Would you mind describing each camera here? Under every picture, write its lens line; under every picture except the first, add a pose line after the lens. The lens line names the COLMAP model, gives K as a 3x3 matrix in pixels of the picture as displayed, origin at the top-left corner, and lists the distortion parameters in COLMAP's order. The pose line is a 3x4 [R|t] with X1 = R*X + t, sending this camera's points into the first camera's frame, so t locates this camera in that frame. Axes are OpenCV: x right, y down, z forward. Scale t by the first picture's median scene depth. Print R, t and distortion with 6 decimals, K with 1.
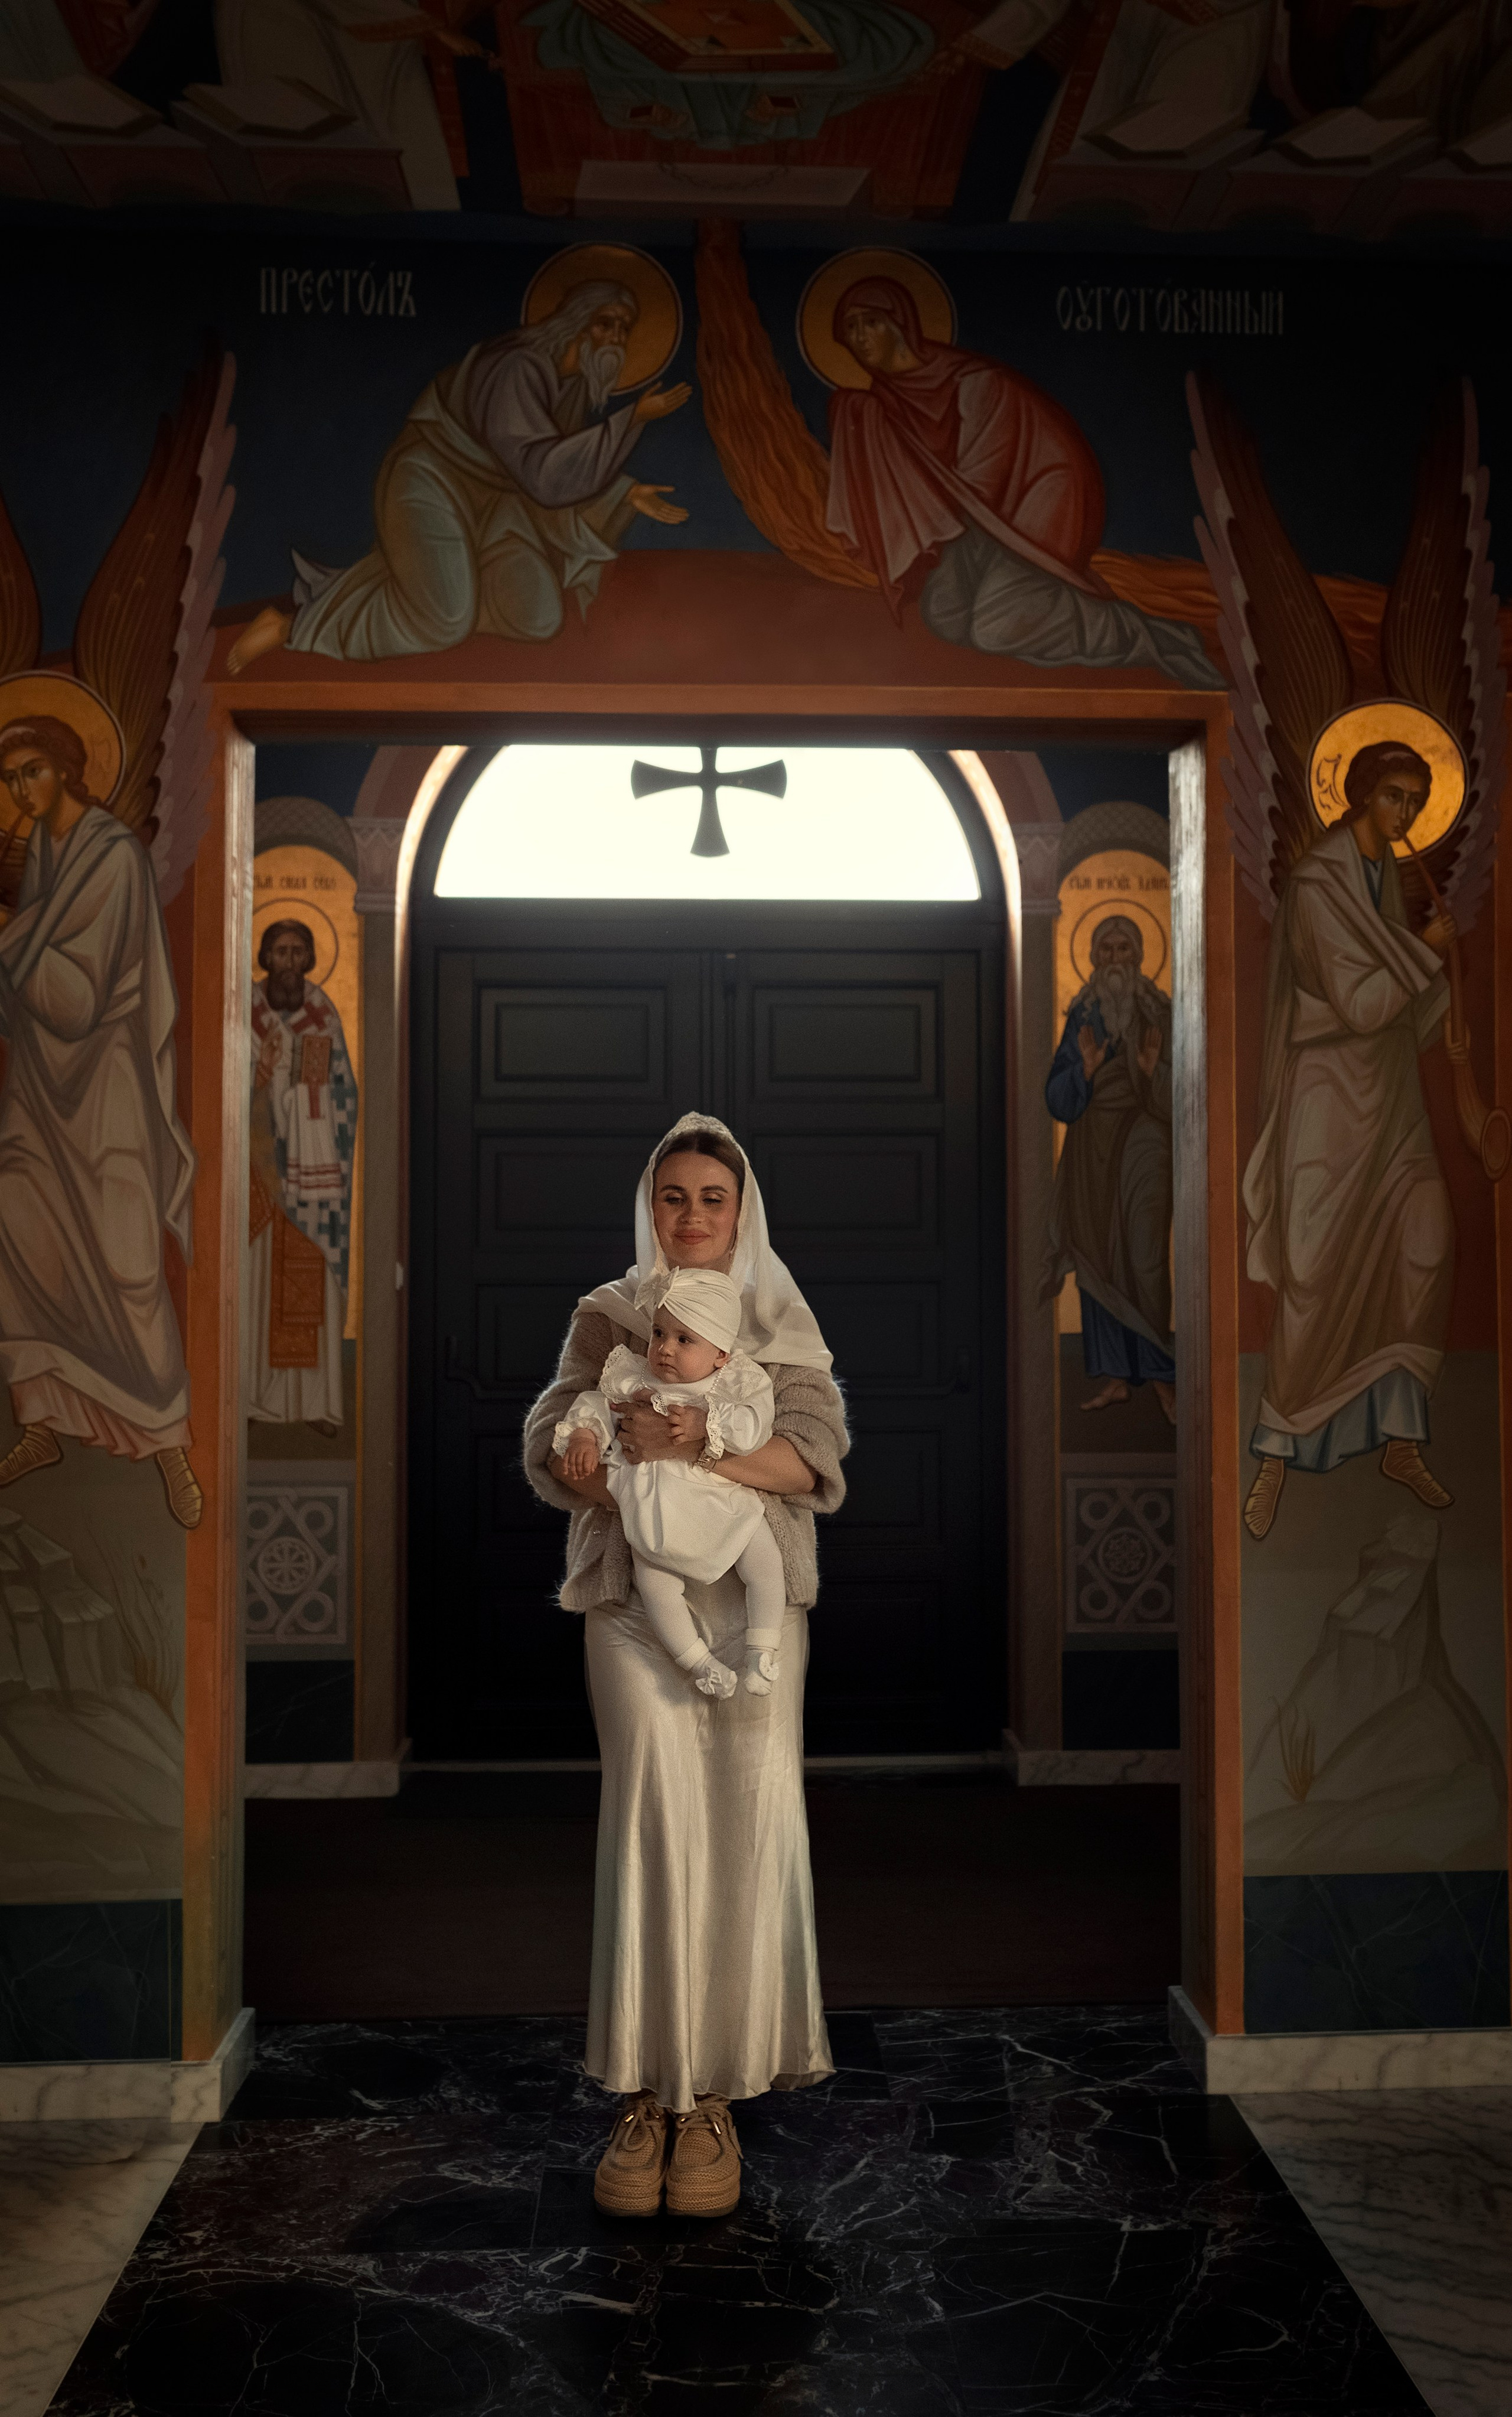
lens RADIAL K [[2385.6, 0, 768.5], [0, 2385.6, 1186.5], [0, 0, 1]] dist [-0.019284, 0.000000]
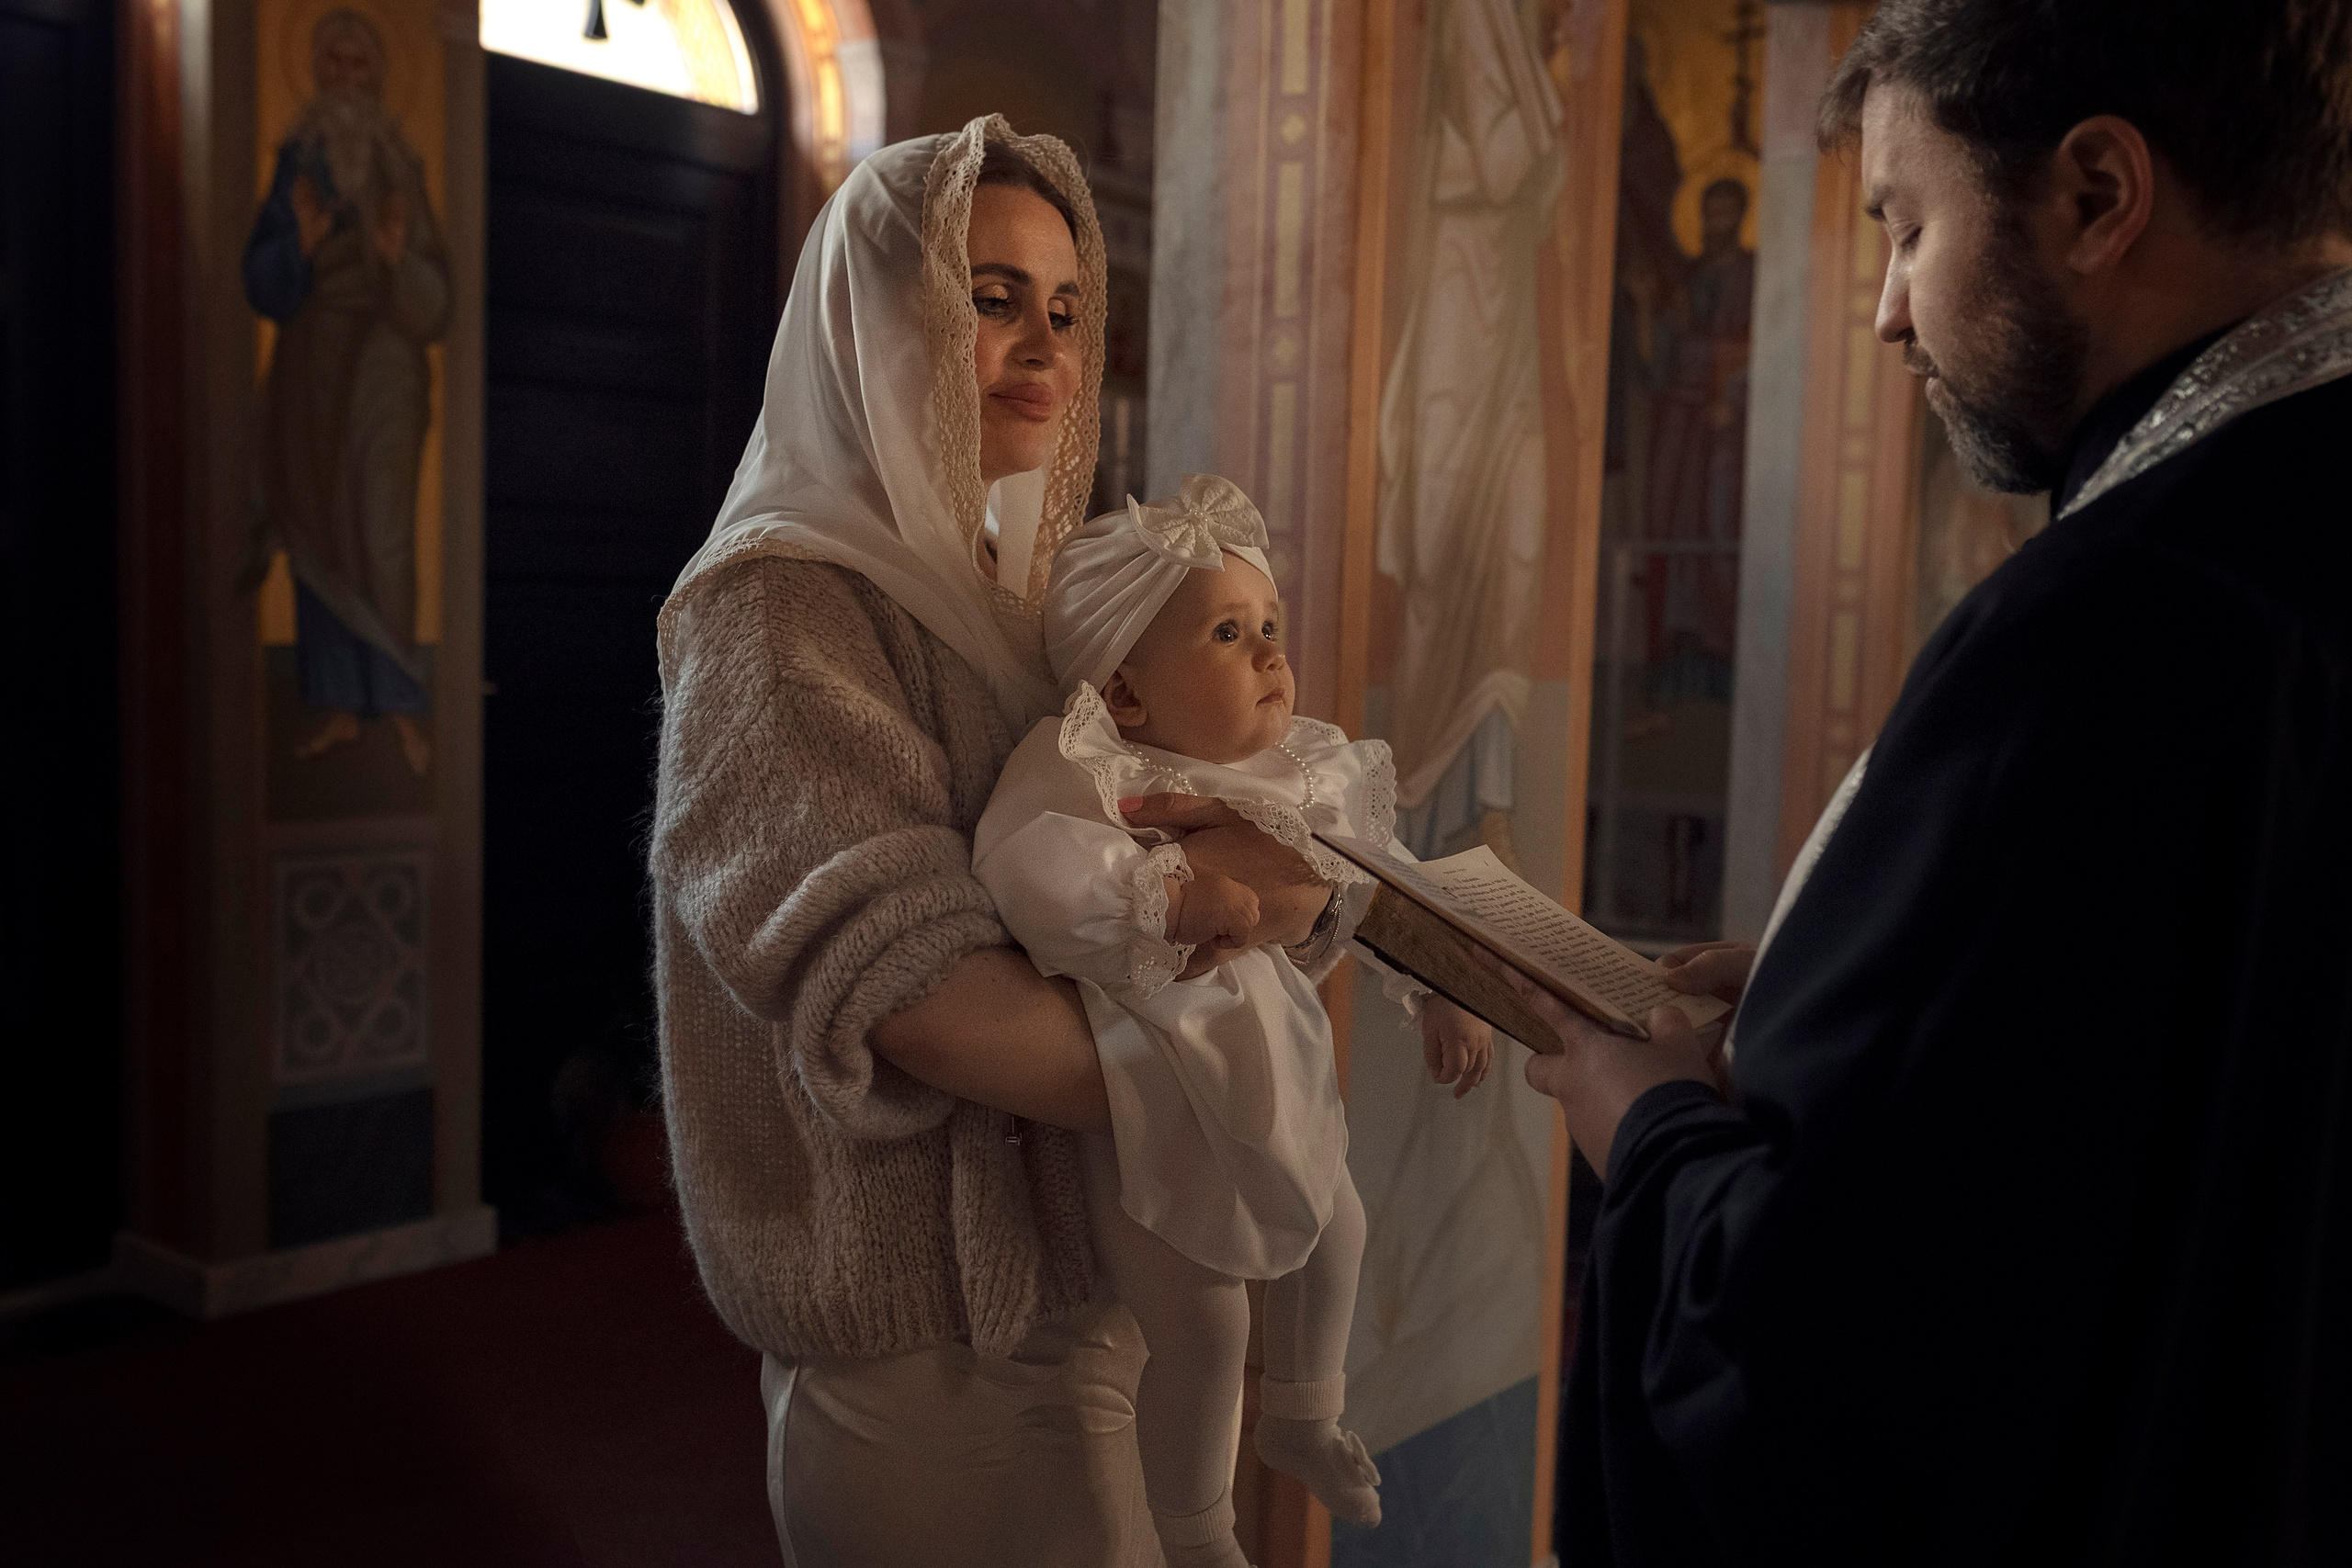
lens RADIAL K [[2260.2, 0, 1173.2], [0, 2260.2, 807.7], [0, 0, 1]] dist [0.000805, 0.000000]
pose [[0.668877, -0.048276, 0.741804, -0.177216], [-0.052884, 0.992270, 0.112261, 0.022972], [-0.741489, -0.114319, 0.661154, 0.392897]]
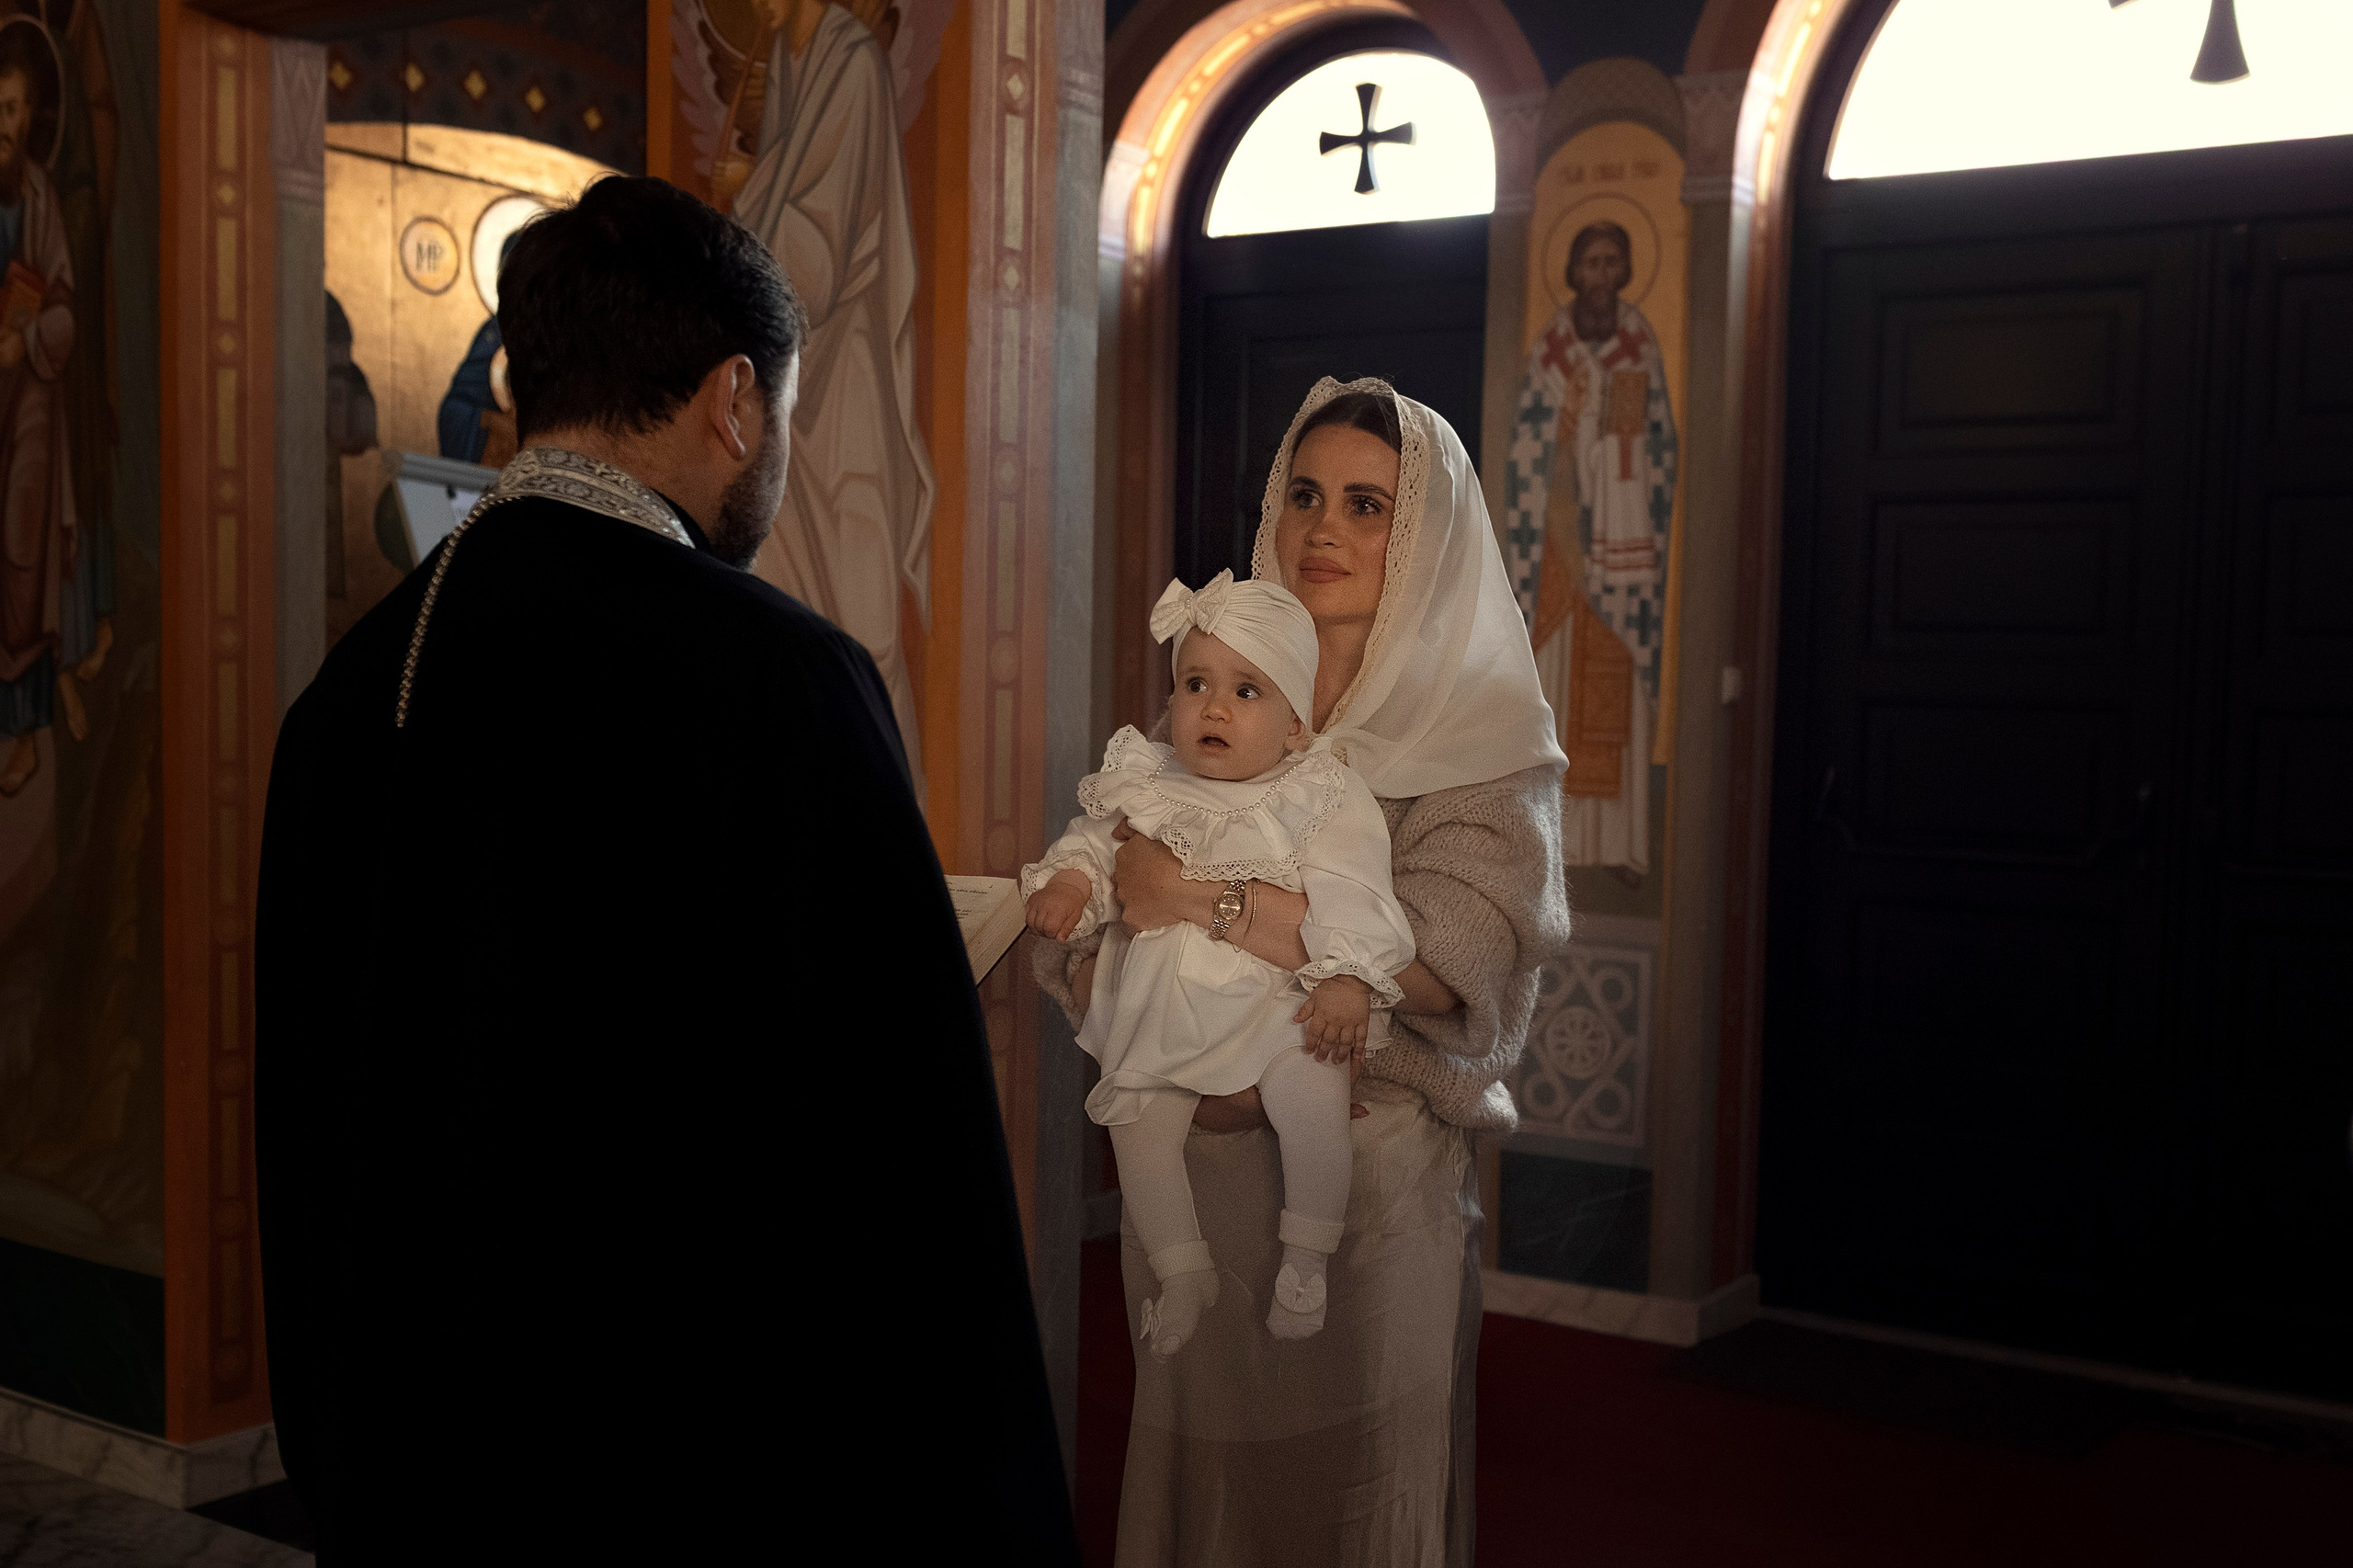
lens RADIAL K [[2415.2, 0, 1144.4], [0, 2415.2, 893.4], [0, 0, 1]] dist [-0.033219, 0.000000]
pose [[0.810425, 0.072019, -0.581399, 0.149188], [-0.006378, 0.993441, 0.114168, 0.016921], [0.585807, -0.088817, 0.805569, 0.262815]]
